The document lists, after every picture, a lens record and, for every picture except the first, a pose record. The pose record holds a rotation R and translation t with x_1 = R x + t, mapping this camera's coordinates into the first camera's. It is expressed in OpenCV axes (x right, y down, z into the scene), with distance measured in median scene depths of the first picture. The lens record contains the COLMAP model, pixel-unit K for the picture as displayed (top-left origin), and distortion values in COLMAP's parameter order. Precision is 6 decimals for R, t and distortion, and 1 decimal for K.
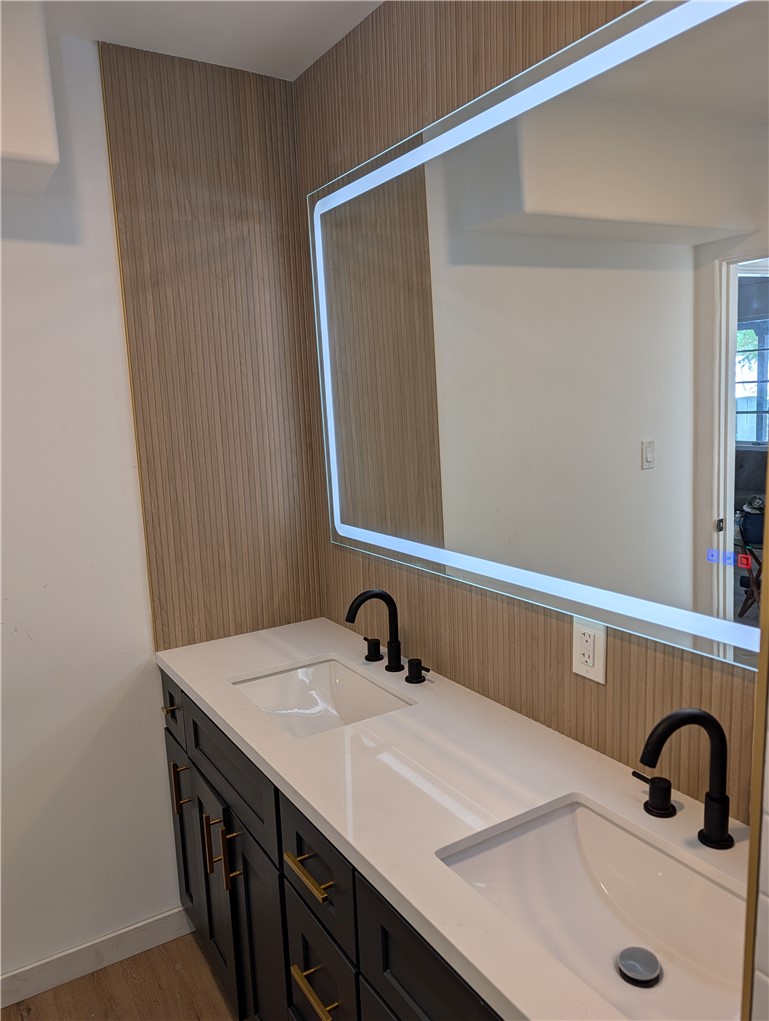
lens RADIAL K [[731.3, 0, 383.8], [0, 731.3, 515.7], [0, 0, 1]] dist [0.025623, -0.027719]
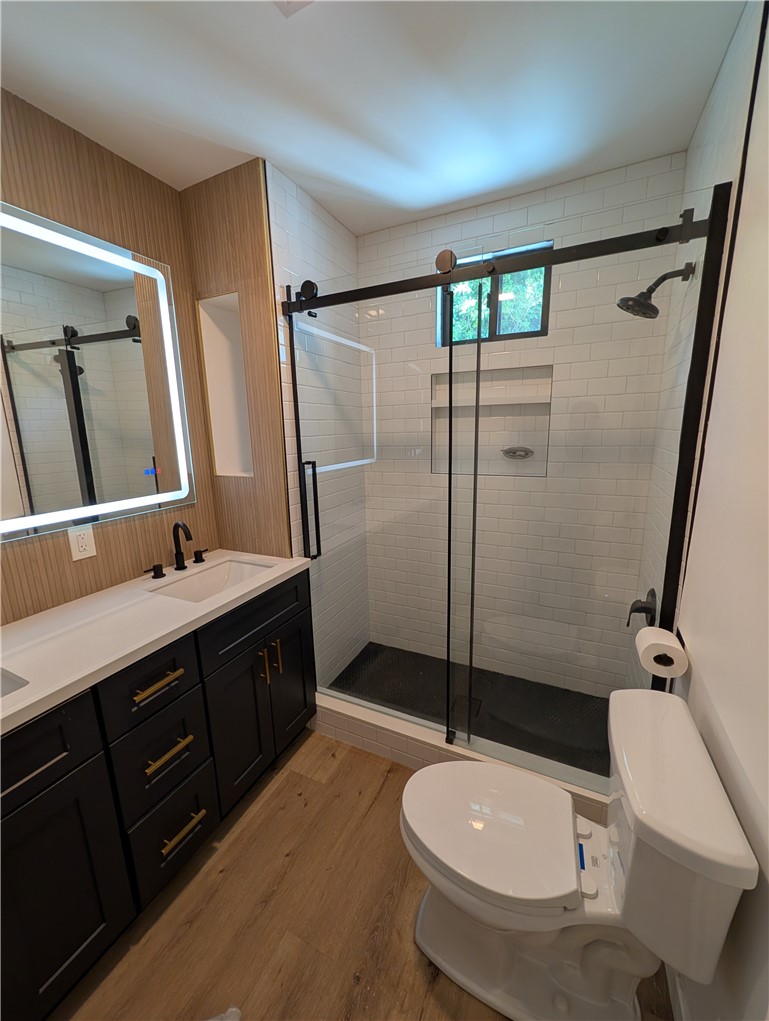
lens RADIAL K [[393.1, 0, 383.5], [0, 393.1, 511.5], [0, 0, 1]] dist [0.003938, -0.001143]
pose [[-0.538017, -0.126666, 0.833363, -0.945977], [0.172270, 0.951256, 0.255802, -0.021381], [-0.825143, 0.281190, -0.489972, 0.798152]]
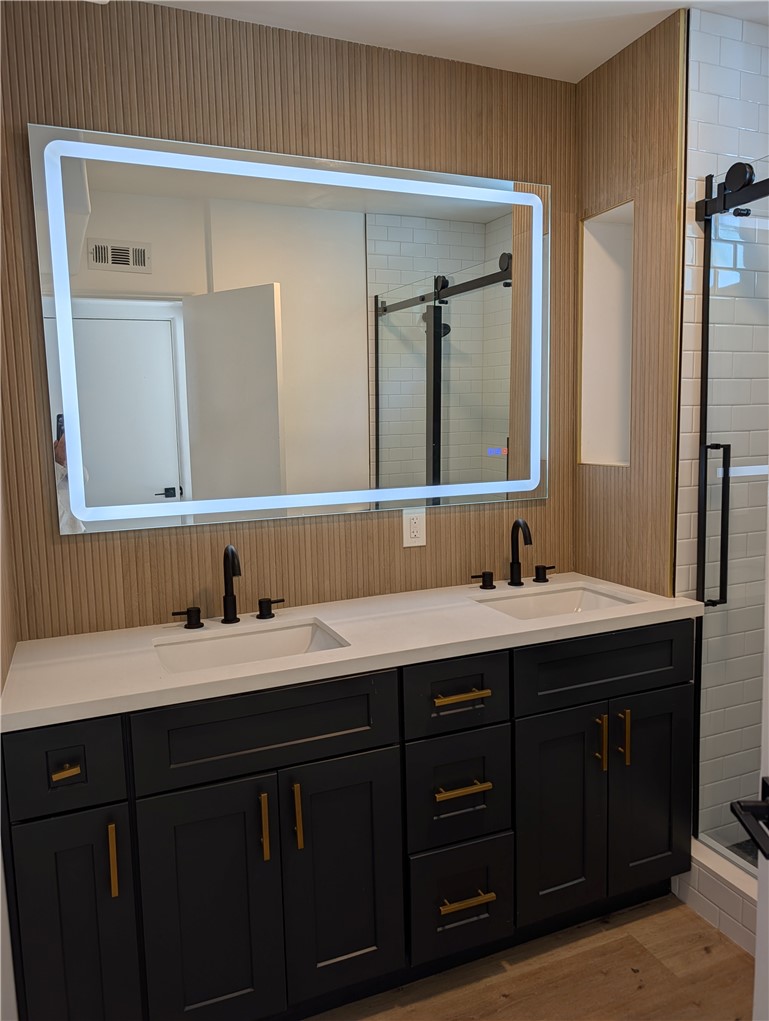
lens RADIAL K [[731.3, 0, 382.2], [0, 731.3, 505.0], [0, 0, 1]] dist [0.025623, -0.027719]
pose [[0.162586, -0.077316, 0.983660, -1.280965], [0.173335, 0.983660, 0.048666, 0.038323], [-0.971350, 0.162590, 0.173331, 0.746197]]
